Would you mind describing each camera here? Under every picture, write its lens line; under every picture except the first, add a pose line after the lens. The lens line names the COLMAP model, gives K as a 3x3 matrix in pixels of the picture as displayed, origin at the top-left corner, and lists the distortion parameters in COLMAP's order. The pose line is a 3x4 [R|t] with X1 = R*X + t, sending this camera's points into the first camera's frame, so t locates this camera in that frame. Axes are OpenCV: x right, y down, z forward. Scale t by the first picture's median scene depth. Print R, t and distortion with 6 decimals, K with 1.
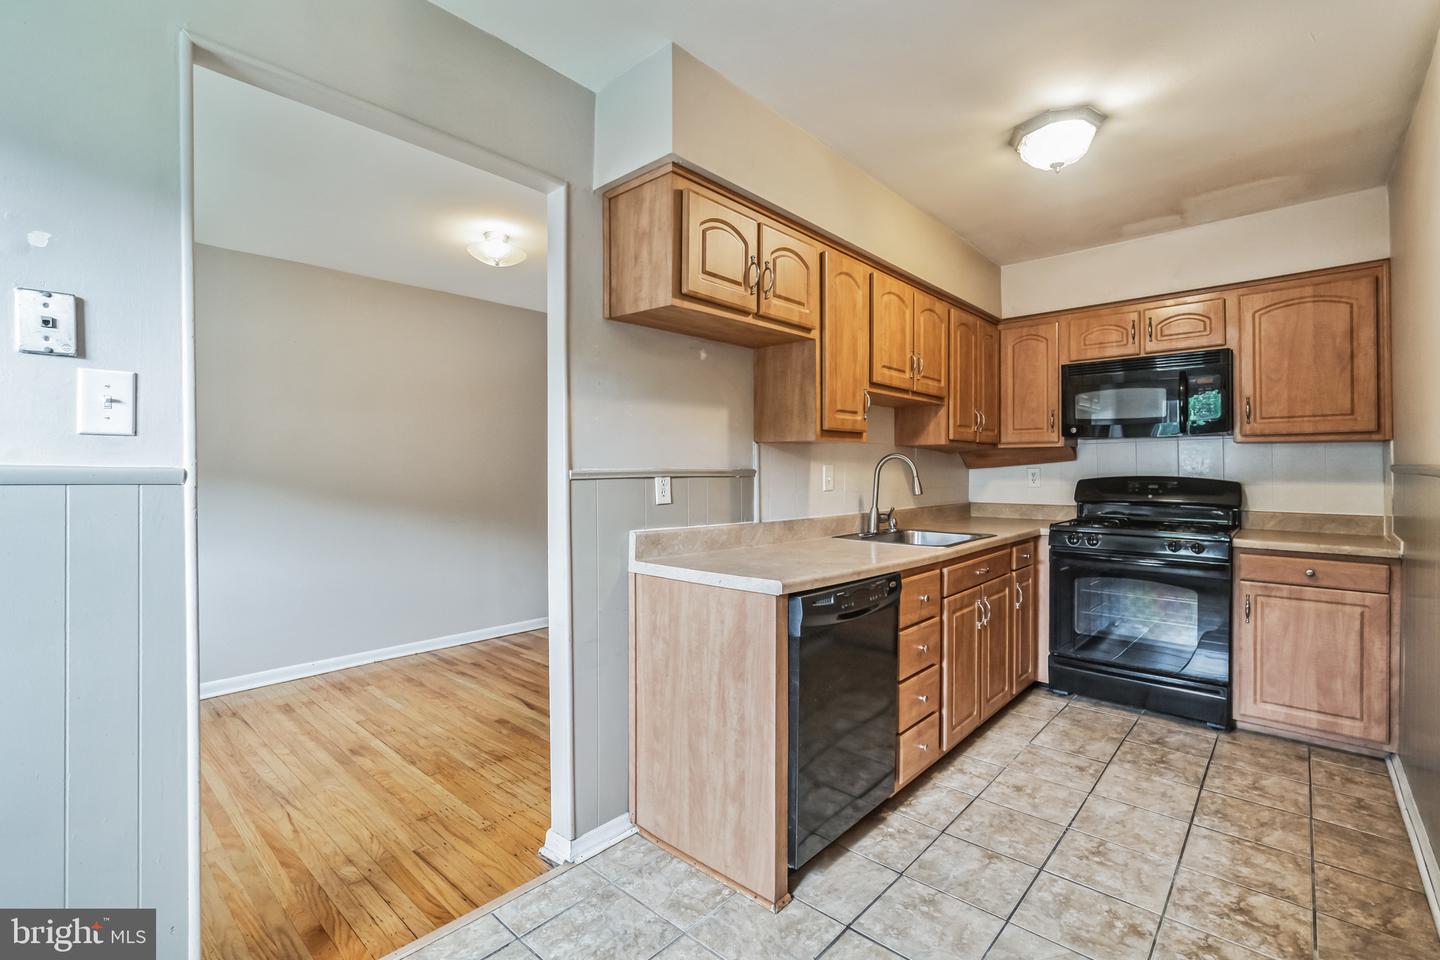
lens RADIAL K [[642.6, 0, 719.0], [0, 642.6, 470.3], [0, 0, 1]] dist [-0.000212, 0.000546]
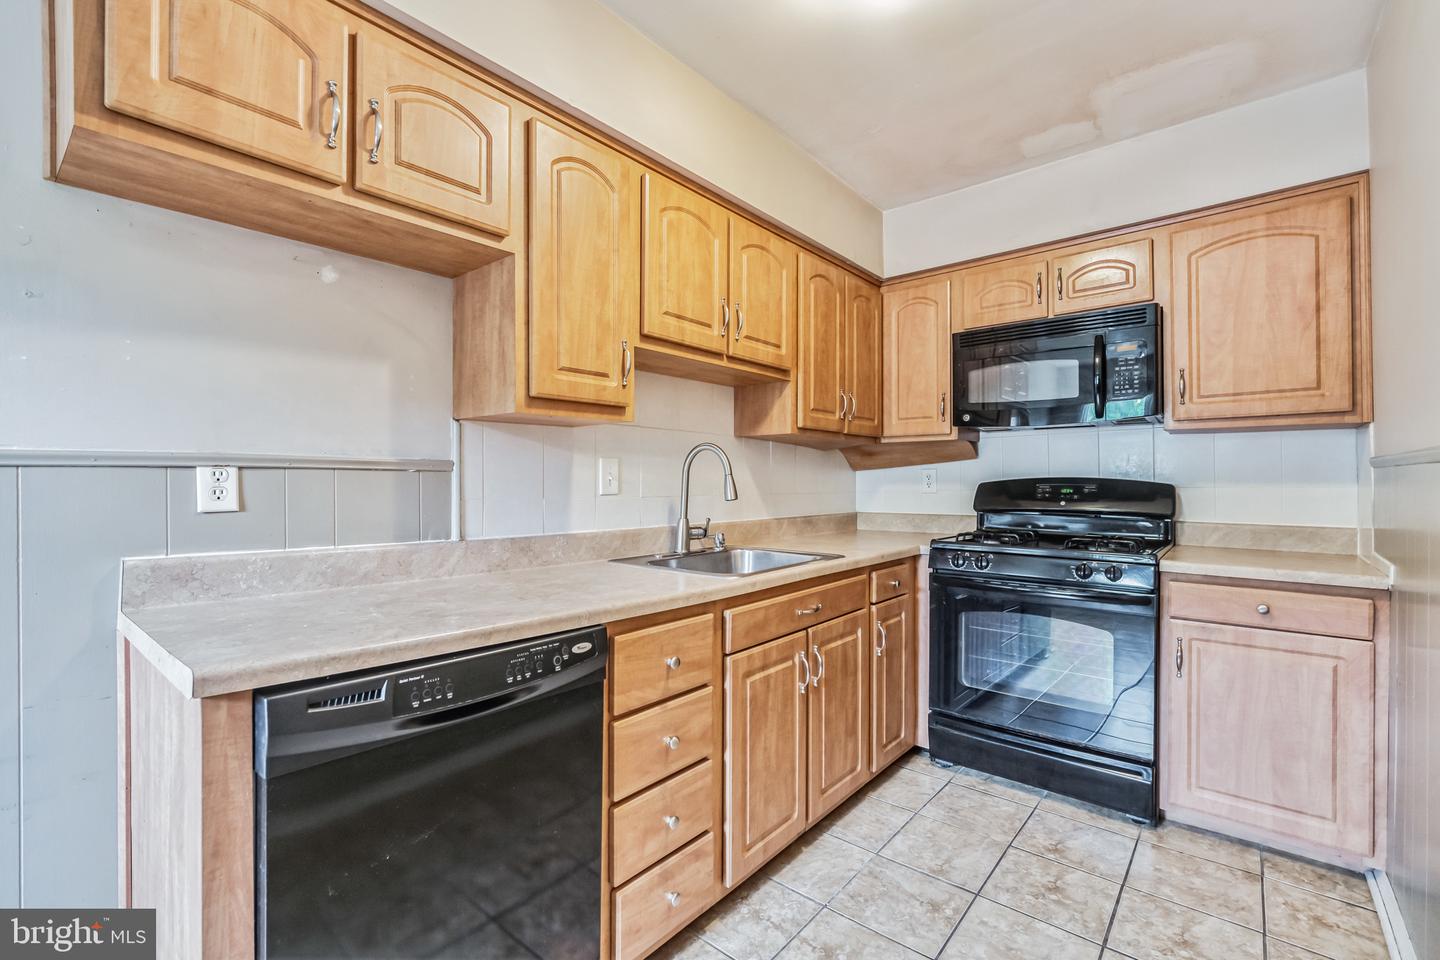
lens RADIAL K [[642.6, 0, 718.7], [0, 642.6, 481.3], [0, 0, 1]] dist [-0.000212, 0.000546]
pose [[0.999131, 0.000233, 0.041687, 0.283311], [-0.000138, 0.999997, -0.002273, 0.020097], [-0.041687, 0.002265, 0.999128, 0.308815]]
